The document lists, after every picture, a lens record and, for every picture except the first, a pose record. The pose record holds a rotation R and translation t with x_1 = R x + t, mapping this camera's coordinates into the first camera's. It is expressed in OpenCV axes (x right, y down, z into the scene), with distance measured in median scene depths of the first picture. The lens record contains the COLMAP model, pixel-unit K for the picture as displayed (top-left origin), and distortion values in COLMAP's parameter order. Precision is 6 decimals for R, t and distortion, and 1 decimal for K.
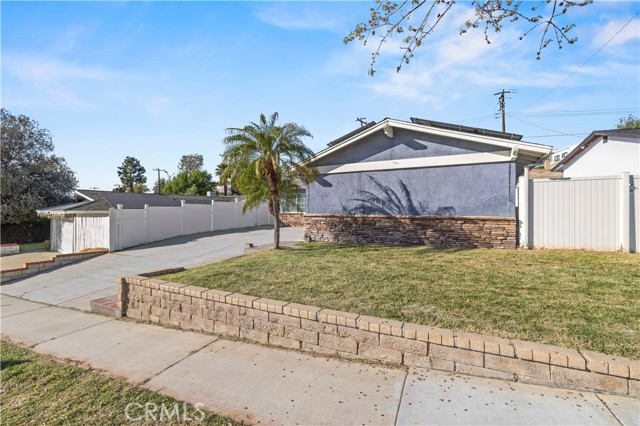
lens RADIAL K [[270.5, 0, 320.0], [0, 270.5, 213.0], [0, 0, 1]] dist [0.000930, 0.000098]
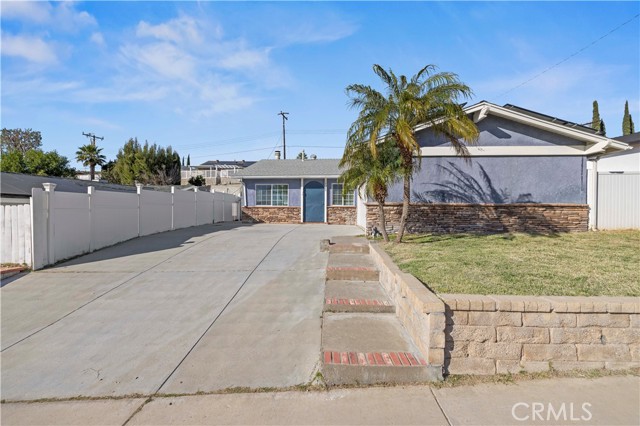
lens RADIAL K [[267.5, 0, 320.0], [0, 267.5, 213.0], [0, 0, 1]] dist [0.004545, 0.000094]
pose [[0.905688, -0.001667, 0.423942, -0.659836], [0.001980, 0.999998, -0.000297, 0.043488], [-0.423941, 0.001108, 0.905689, 0.372316]]
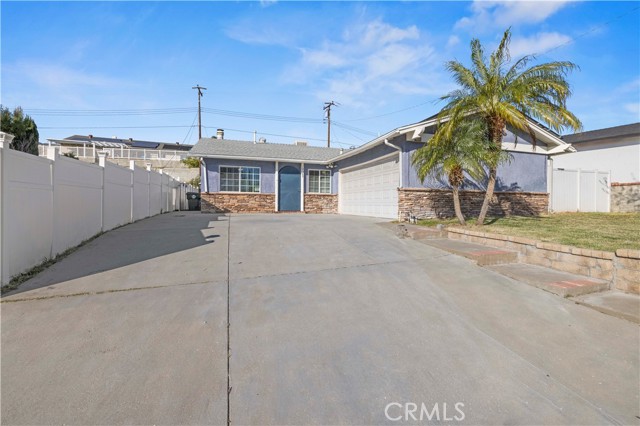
lens RADIAL K [[268.8, 0, 322.6], [0, 268.8, 208.1], [0, 0, 1]] dist [0.000883, 0.000280]
pose [[0.674493, -0.011190, 0.738197, -1.003849], [0.002694, 0.999916, 0.012696, 0.066382], [-0.738277, -0.006575, 0.674466, 0.764842]]
